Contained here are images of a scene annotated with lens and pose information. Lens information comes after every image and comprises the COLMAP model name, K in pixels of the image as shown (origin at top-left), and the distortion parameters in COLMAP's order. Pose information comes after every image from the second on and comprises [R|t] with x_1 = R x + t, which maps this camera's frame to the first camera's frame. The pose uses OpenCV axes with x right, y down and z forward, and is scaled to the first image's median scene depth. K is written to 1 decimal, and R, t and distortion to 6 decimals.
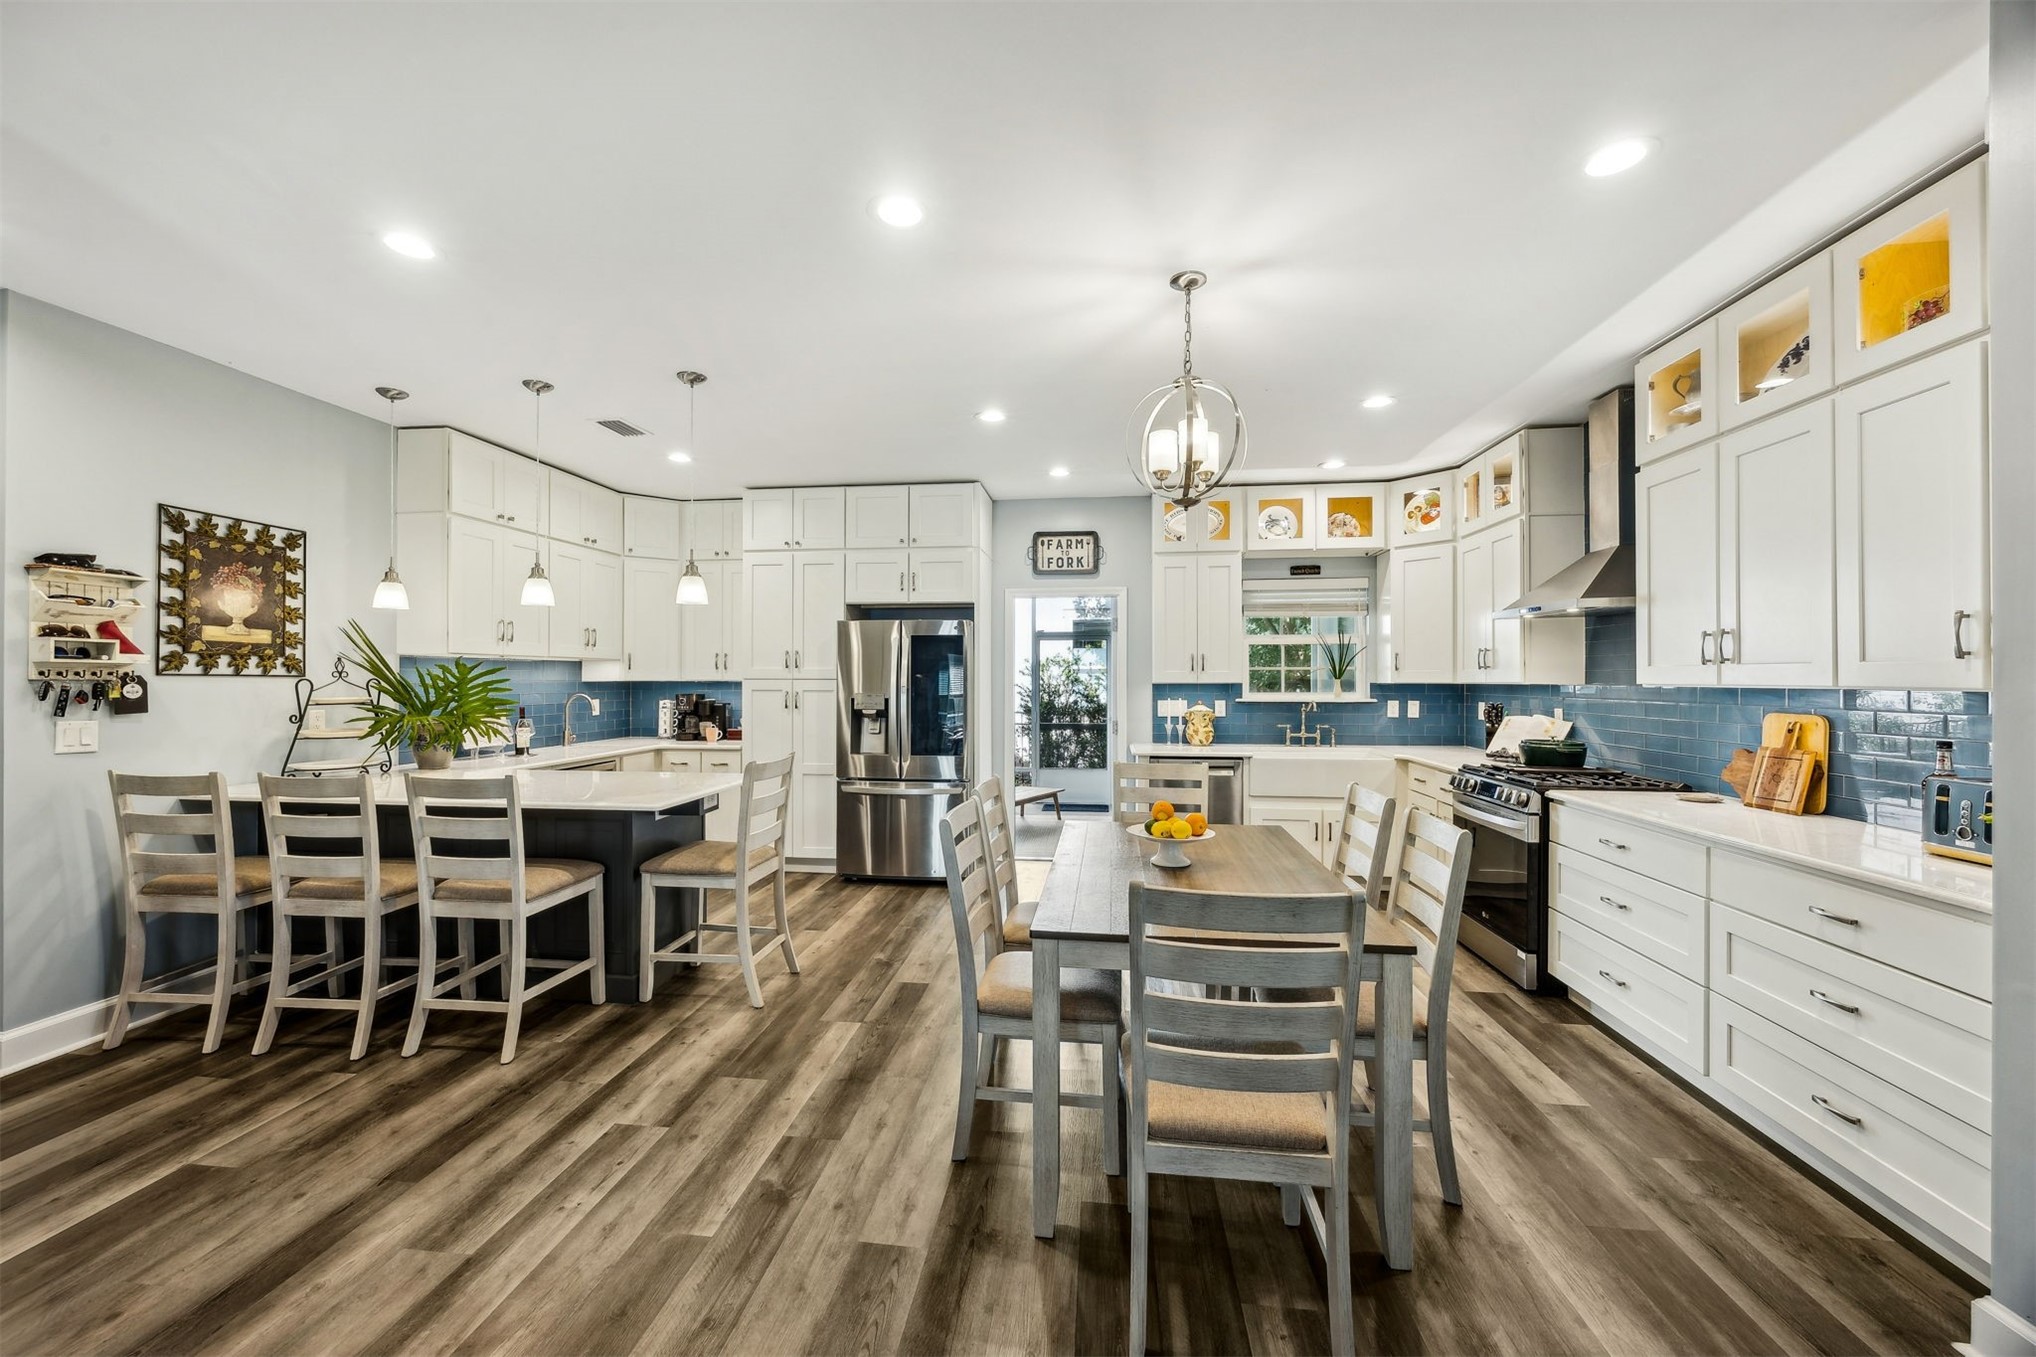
lens RADIAL K [[789.4, 0, 1000.7], [0, 789.4, 675.6], [0, 0, 1]] dist [-0.001361, -0.000443]
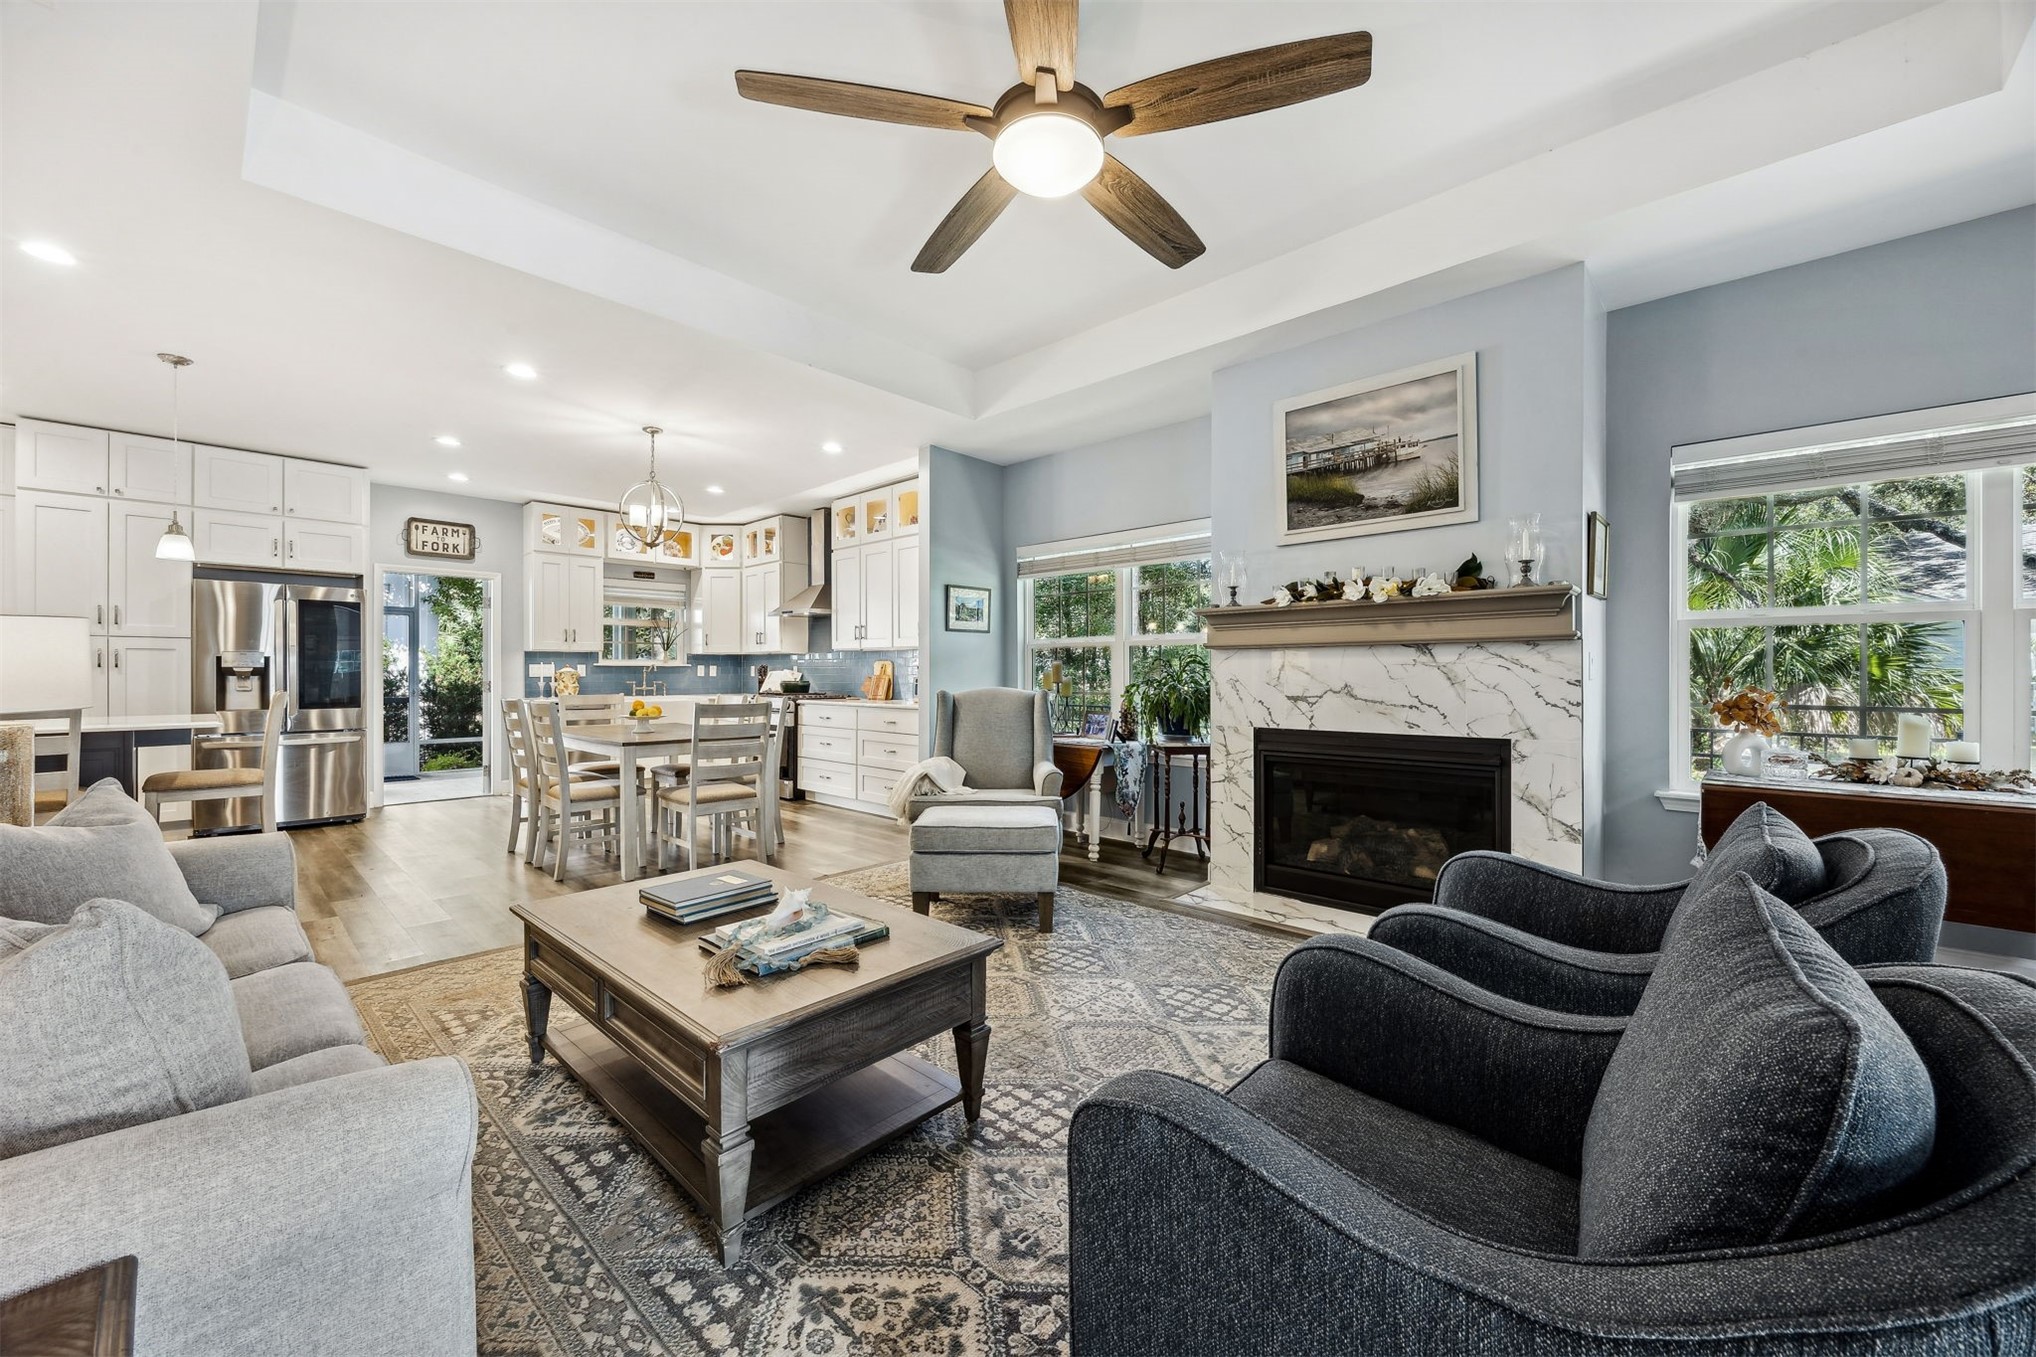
lens RADIAL K [[779.4, 0, 1027.0], [0, 779.4, 674.4], [0, 0, 1]] dist [-0.003415, 0.001005]
pose [[0.581926, -0.000036, 0.813242, -0.397784], [-0.004305, 0.999986, 0.003125, 0.044470], [-0.813230, -0.005320, 0.581918, -0.437040]]
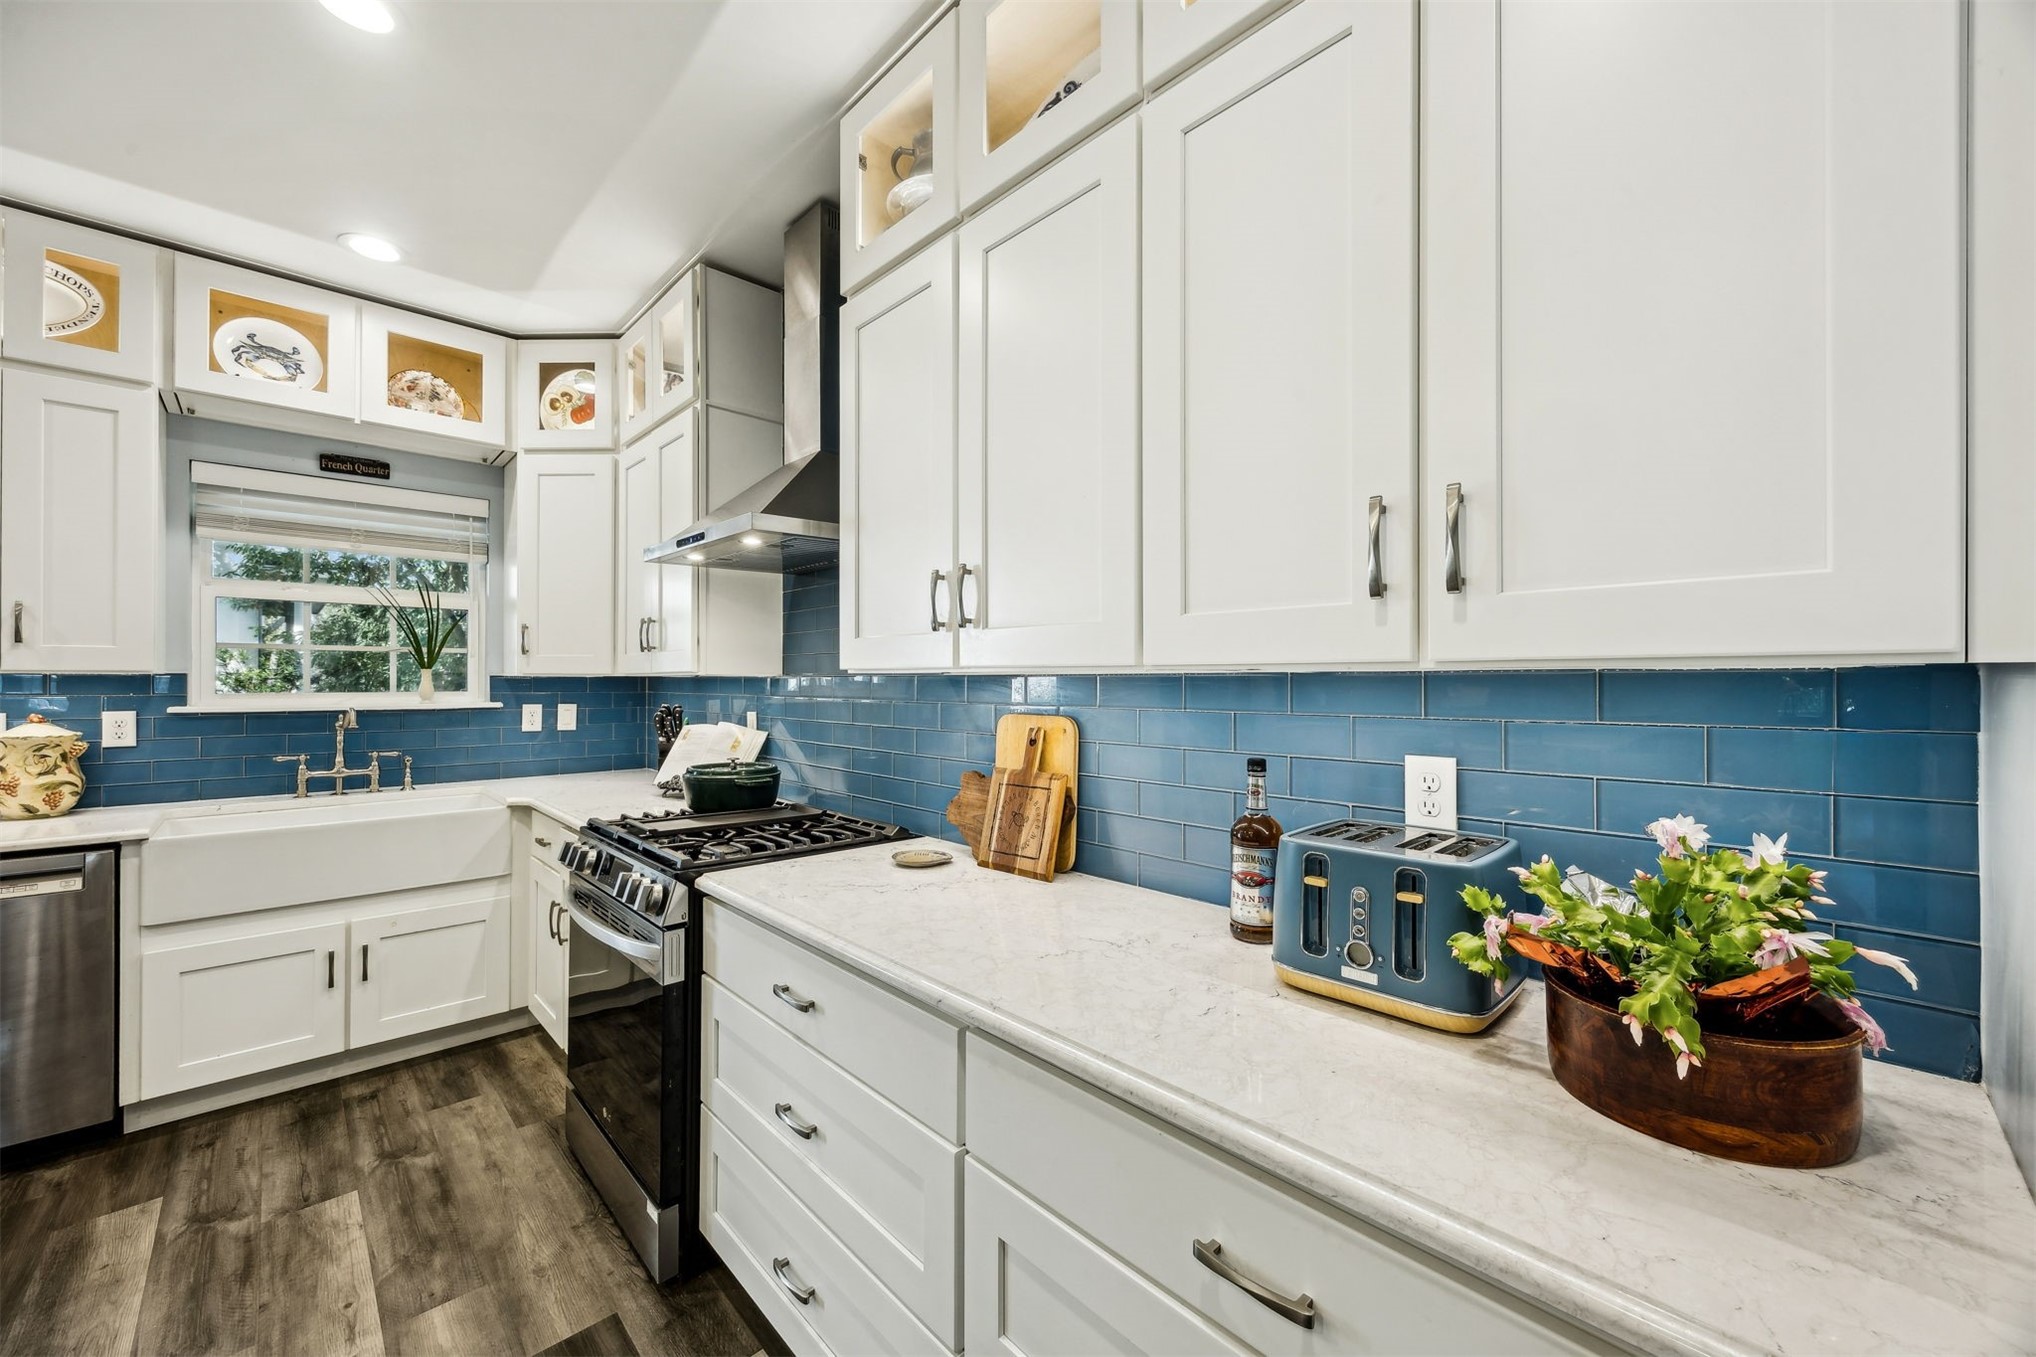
lens RADIAL K [[779.4, 0, 1026.7], [0, 779.4, 681.6], [0, 0, 1]] dist [-0.003415, 0.001005]
pose [[0.620148, 0.001574, 0.784484, 0.274173], [-0.005793, 0.999980, 0.002574, 0.010712], [-0.784464, -0.006141, 0.620144, 0.332870]]
